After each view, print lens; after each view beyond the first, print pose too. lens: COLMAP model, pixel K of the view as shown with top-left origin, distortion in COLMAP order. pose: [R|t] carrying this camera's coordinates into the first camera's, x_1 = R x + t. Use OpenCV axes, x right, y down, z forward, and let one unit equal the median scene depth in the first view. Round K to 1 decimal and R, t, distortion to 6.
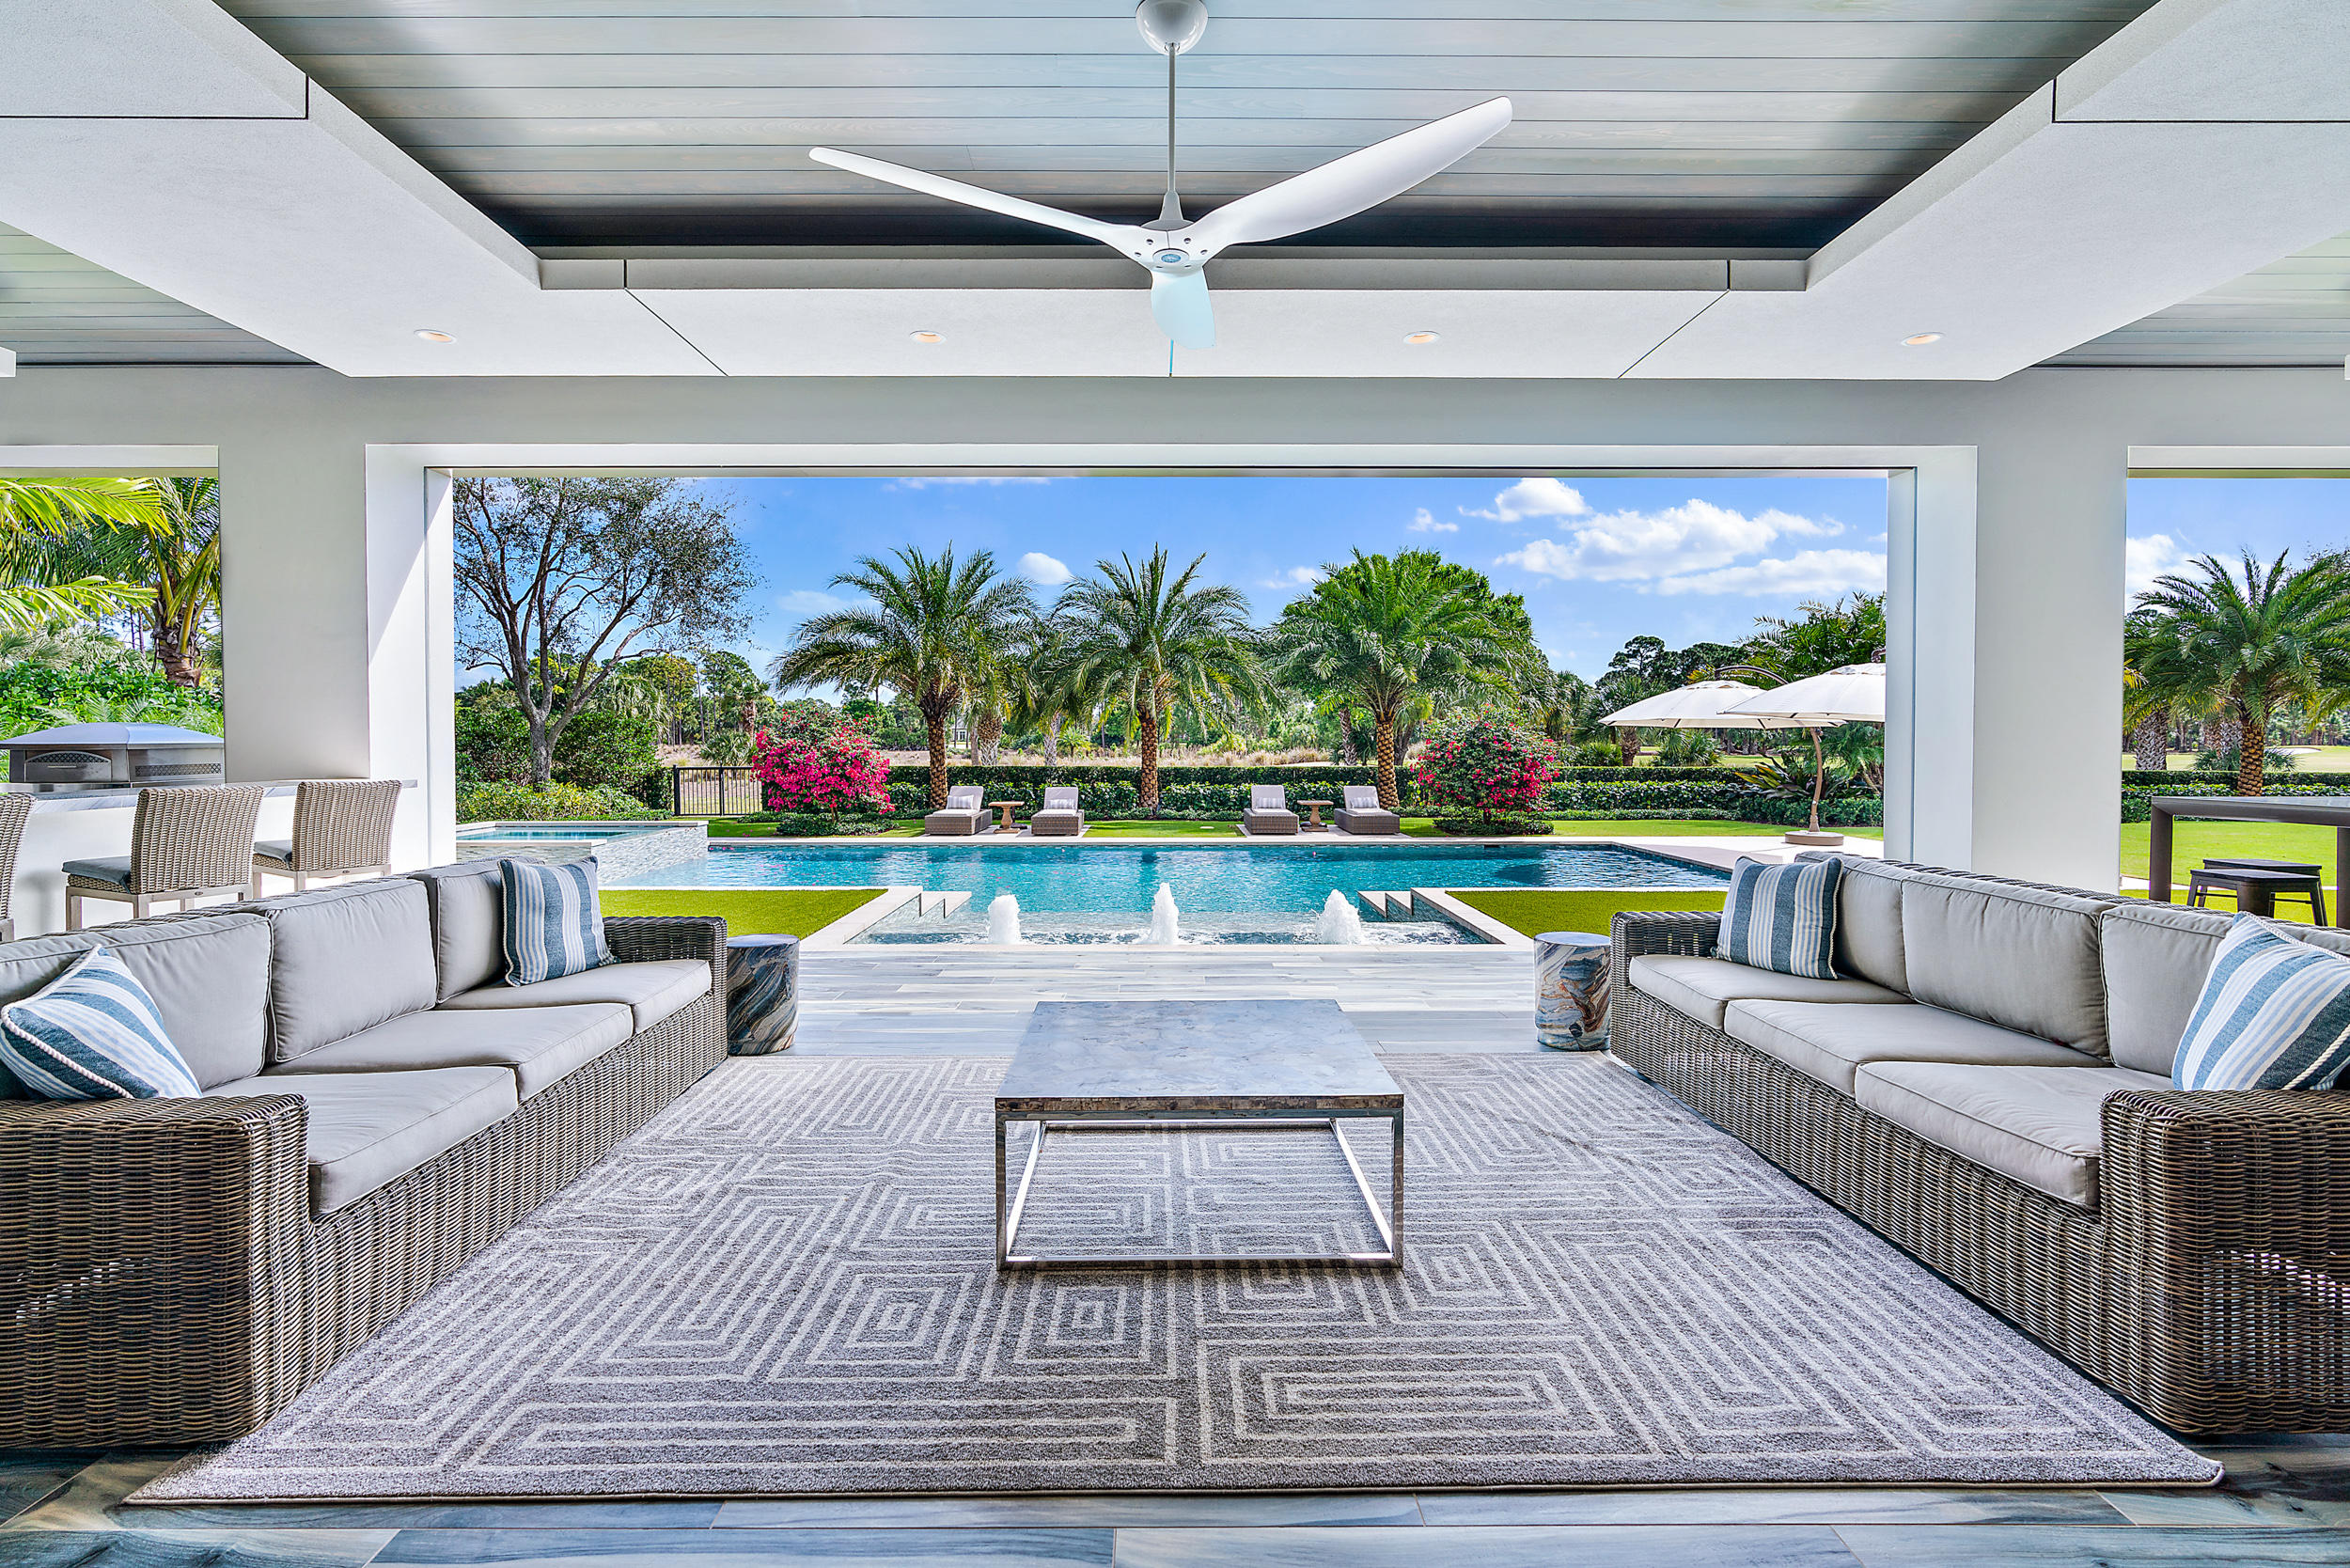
lens RADIAL K [[1059.7, 0, 1178.0], [0, 1059.7, 761.7], [0, 0, 1]] dist [-0.003808, 0.002279]
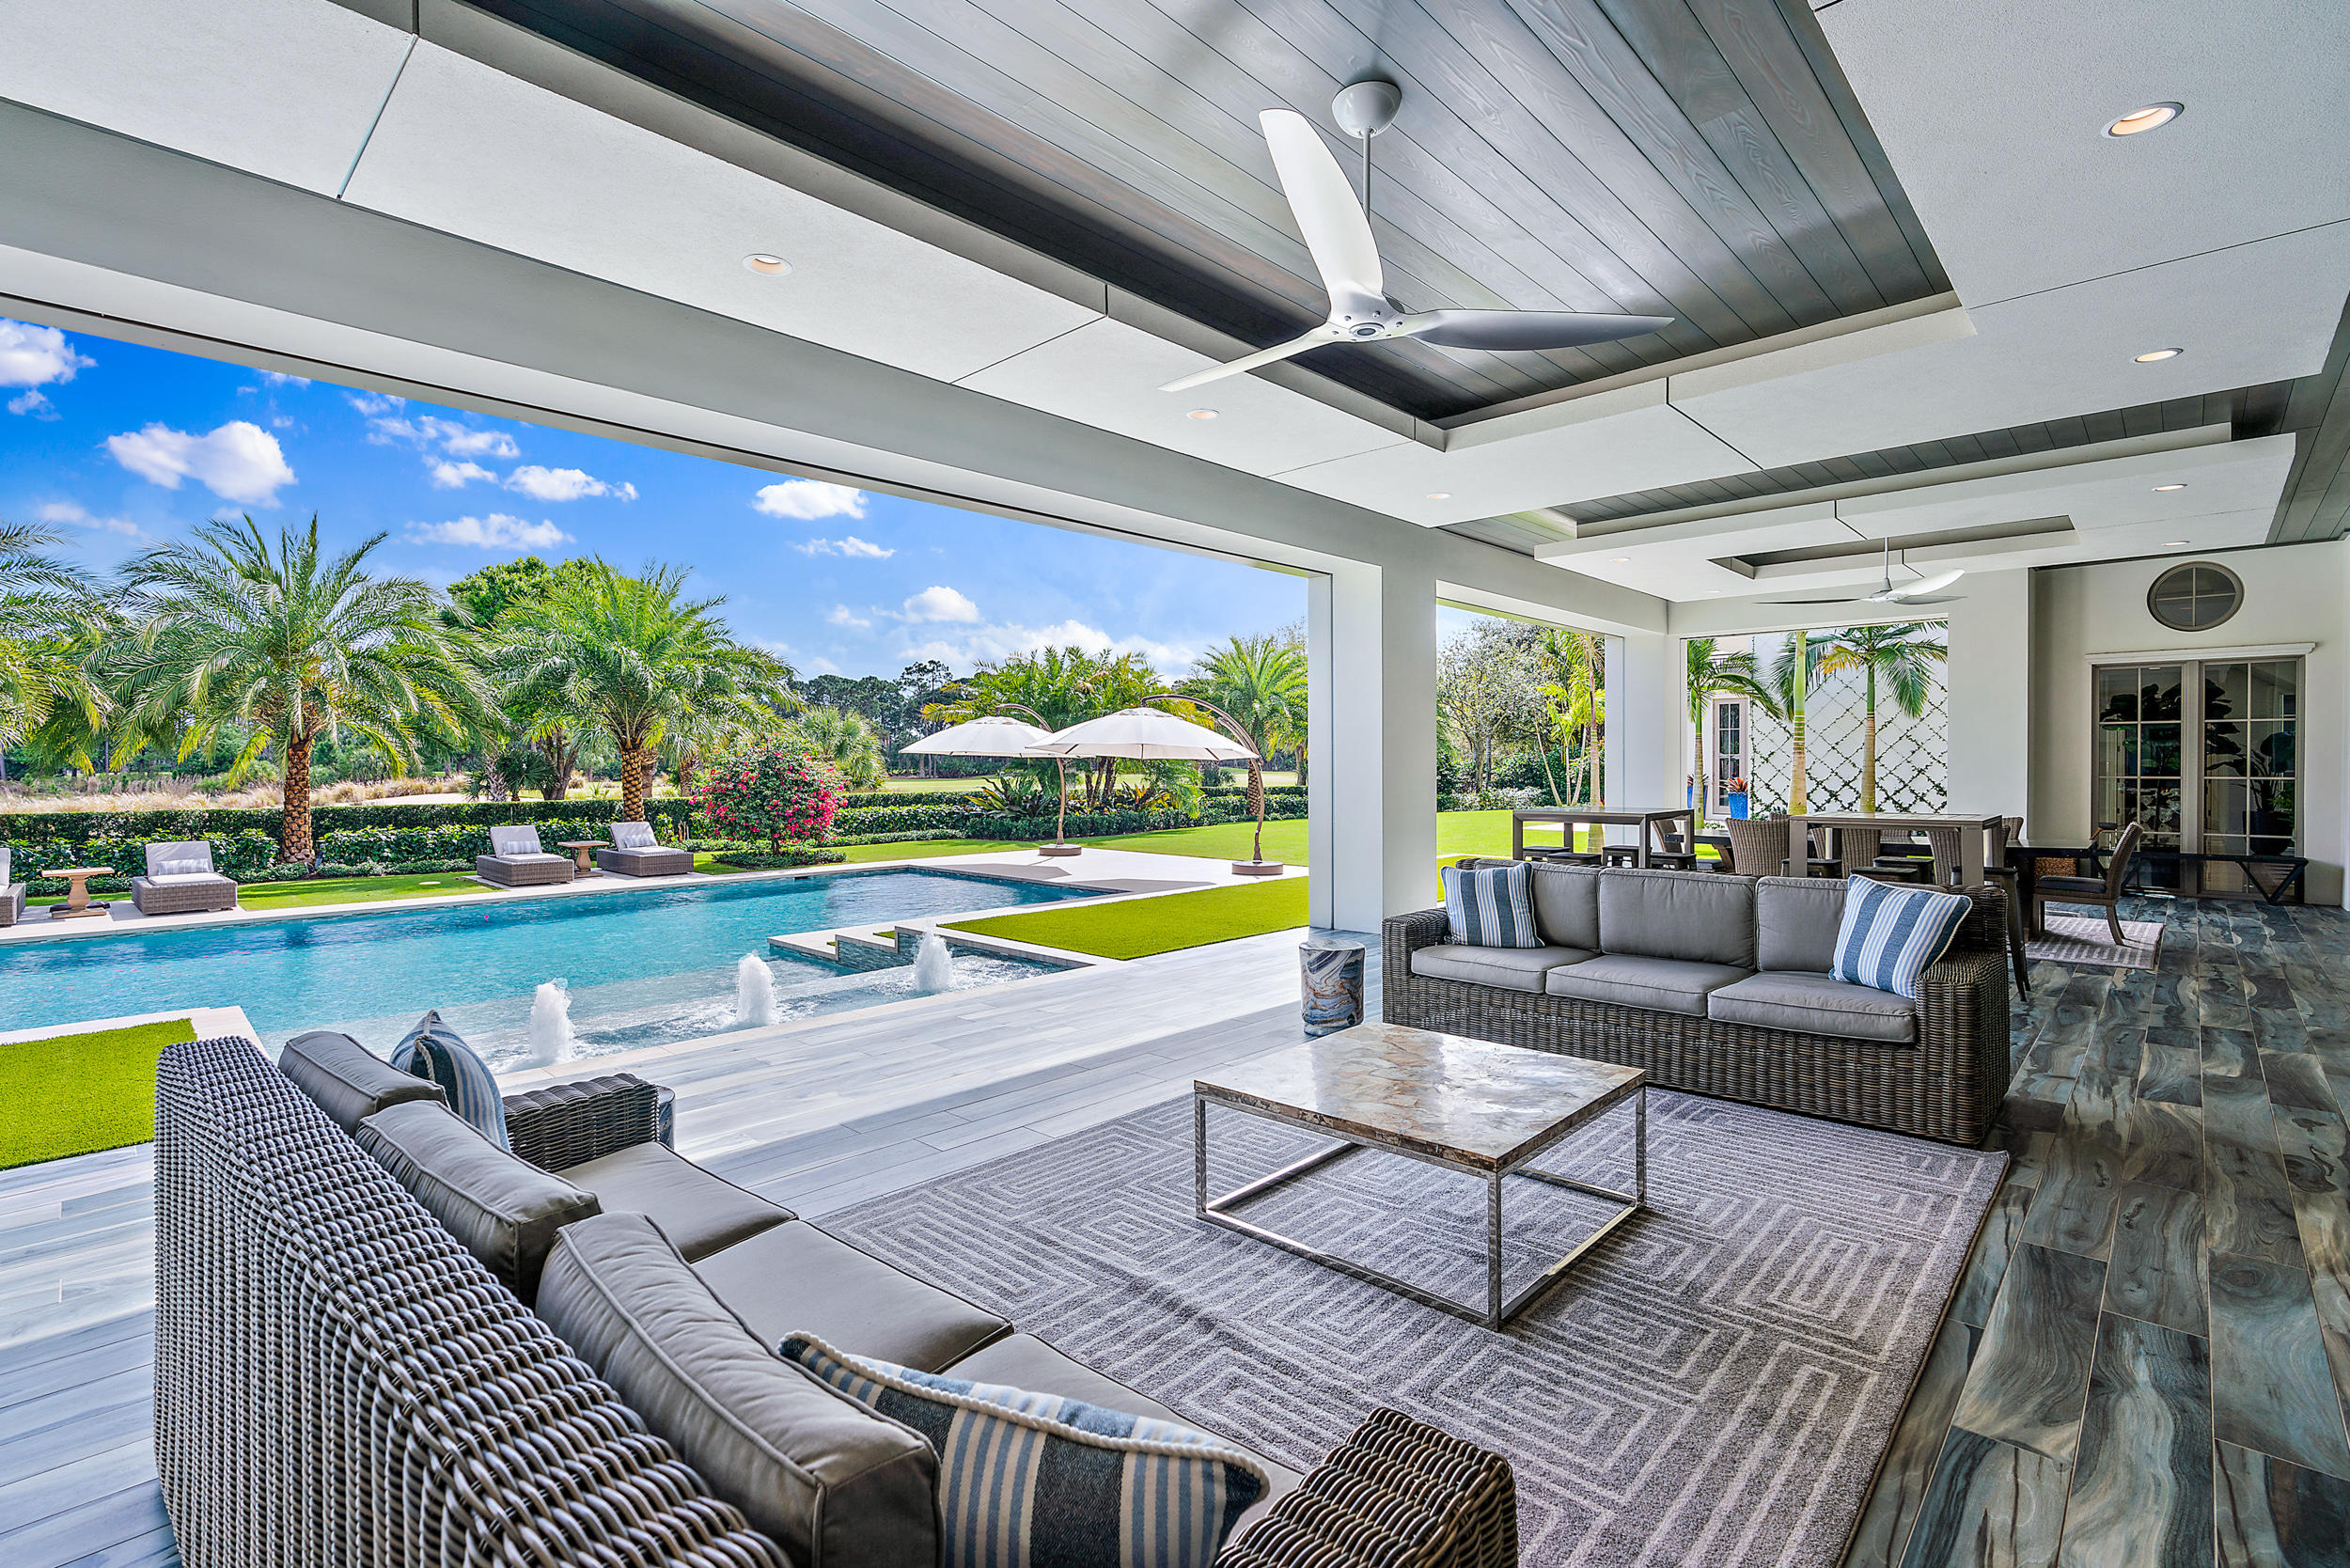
lens RADIAL K [[1059.7, 0, 1136.5], [0, 1059.7, 767.8], [0, 0, 1]] dist [-0.003808, 0.002279]
pose [[0.709351, -0.006036, 0.704829, -0.145233], [0.018021, 0.999792, -0.009574, -0.006069], [-0.704625, 0.019493, 0.709312, 0.068038]]
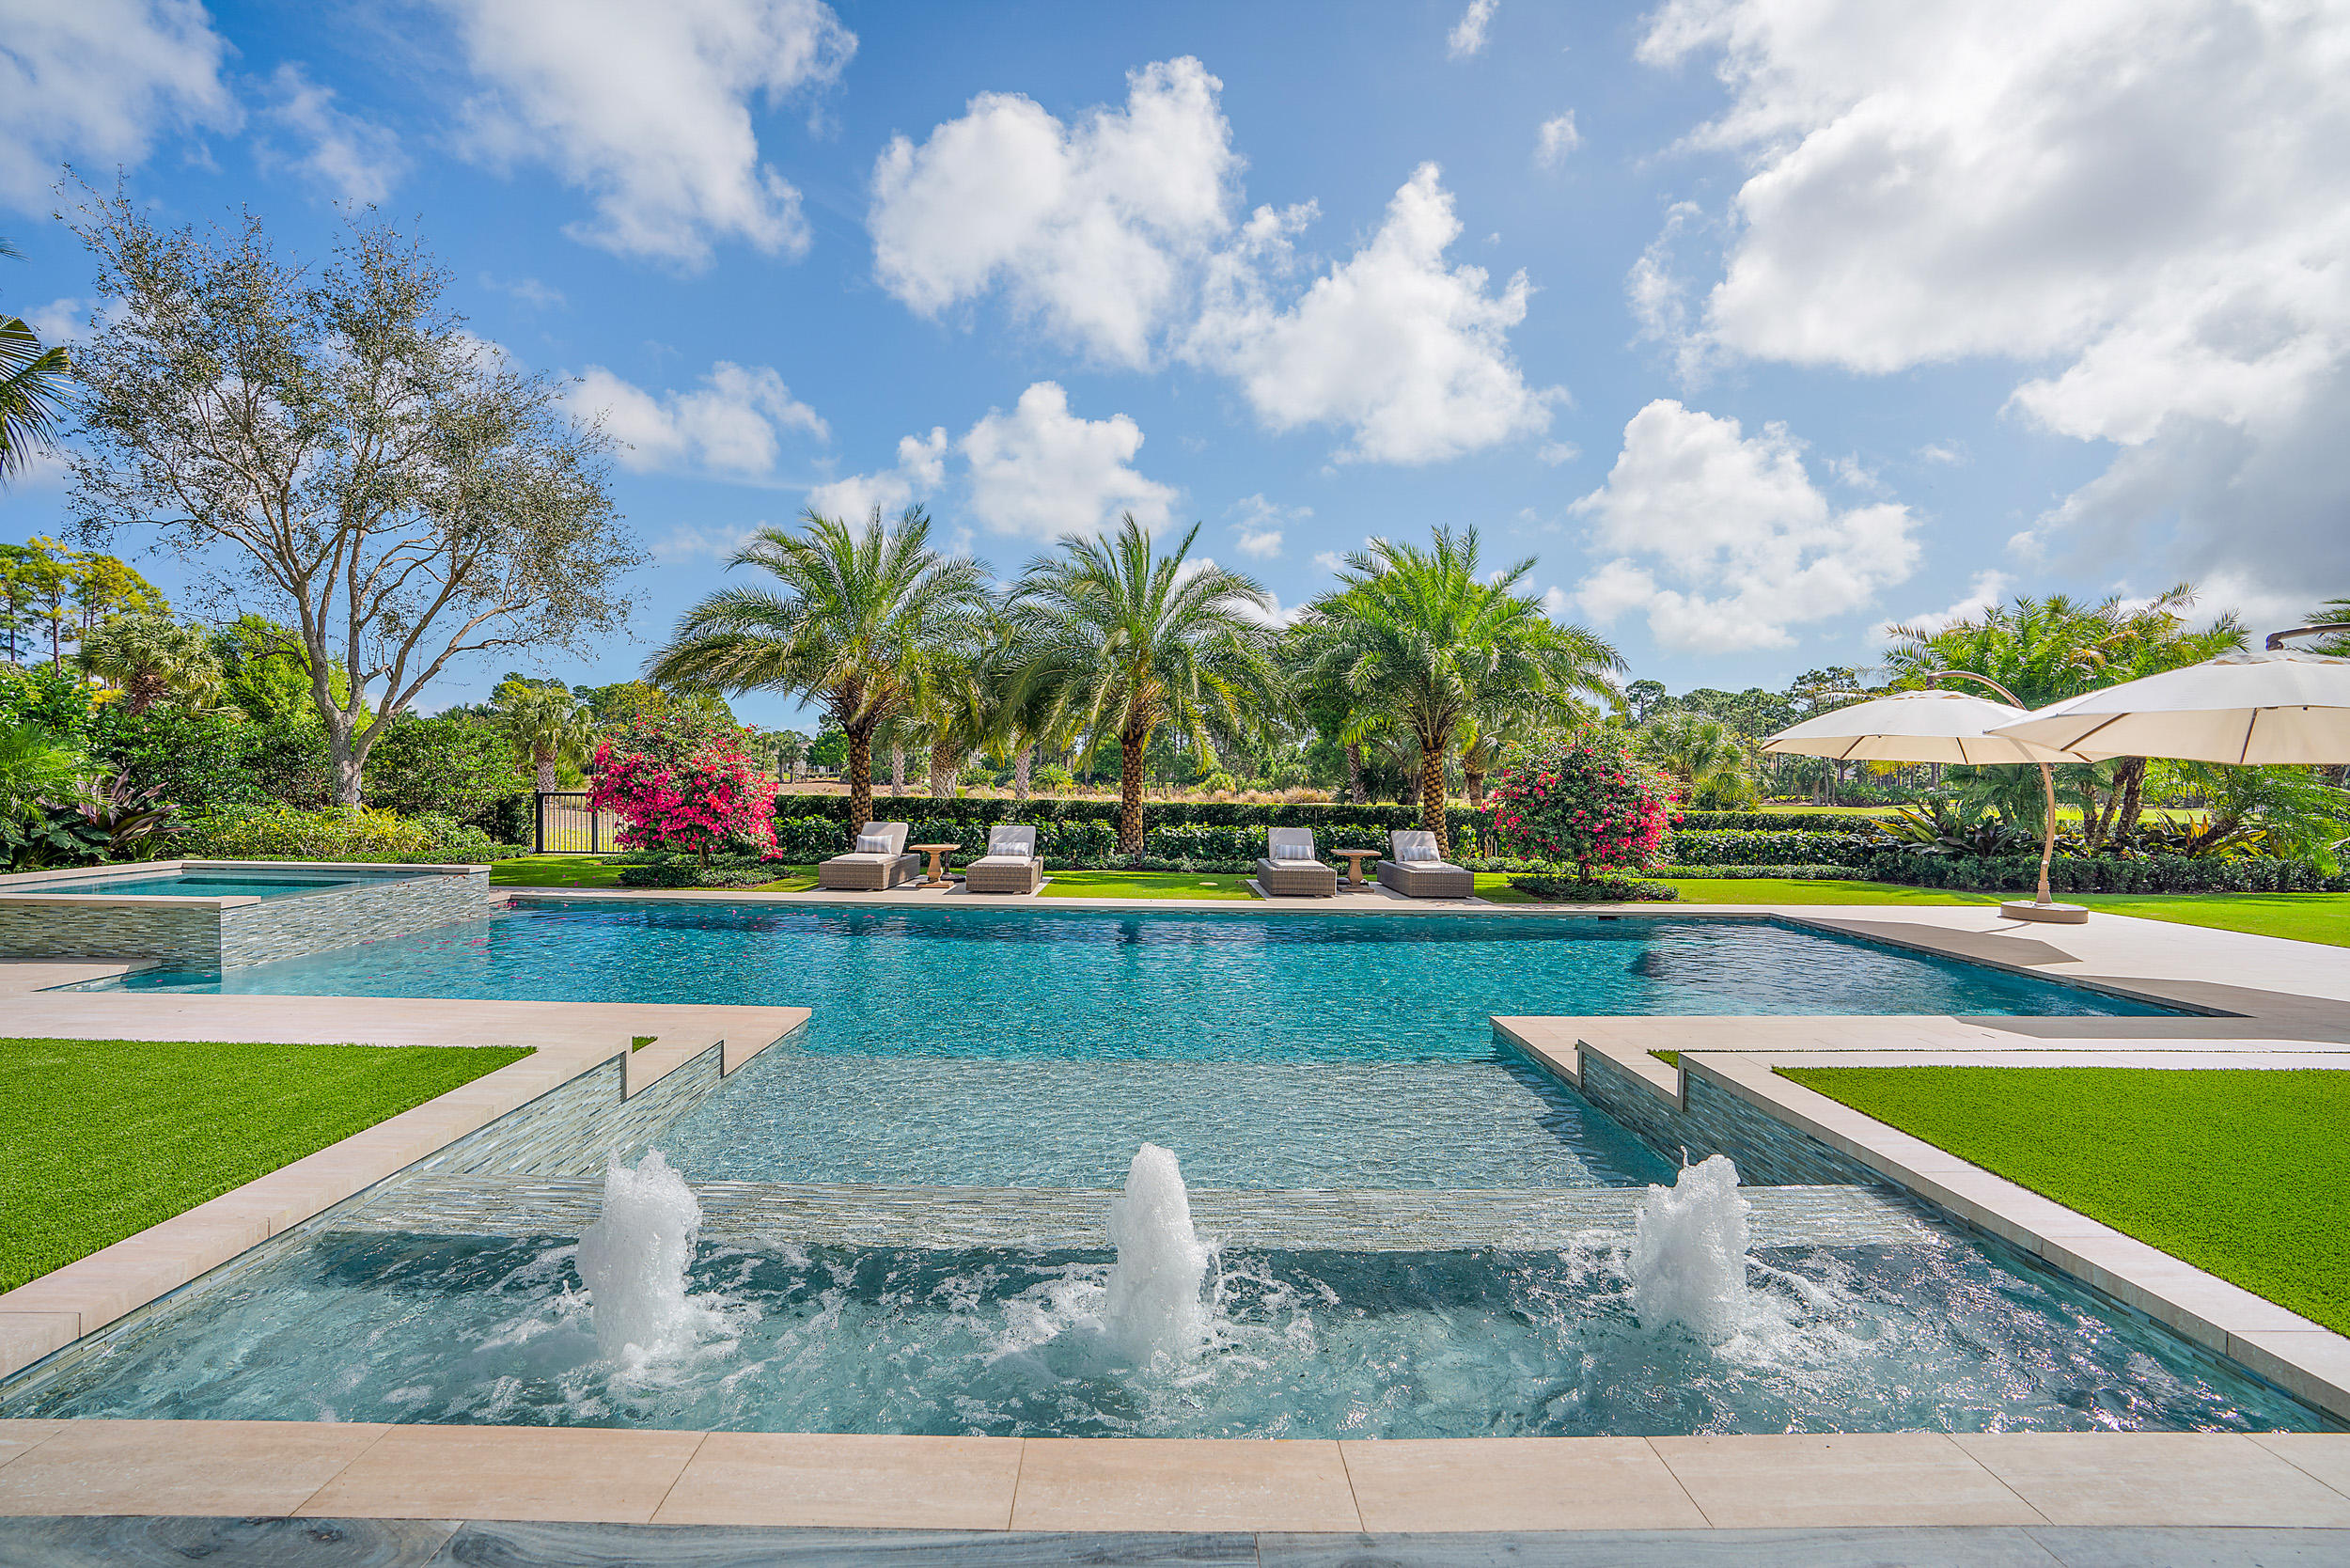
lens RADIAL K [[1039.8, 0, 1217.7], [0, 1039.8, 782.7], [0, 0, 1]] dist [-0.029817, 0.000699]
pose [[0.998456, 0.018092, 0.052515, -0.005141], [-0.017082, 0.999662, -0.019619, 0.005269], [-0.052852, 0.018691, 0.998427, 0.258489]]
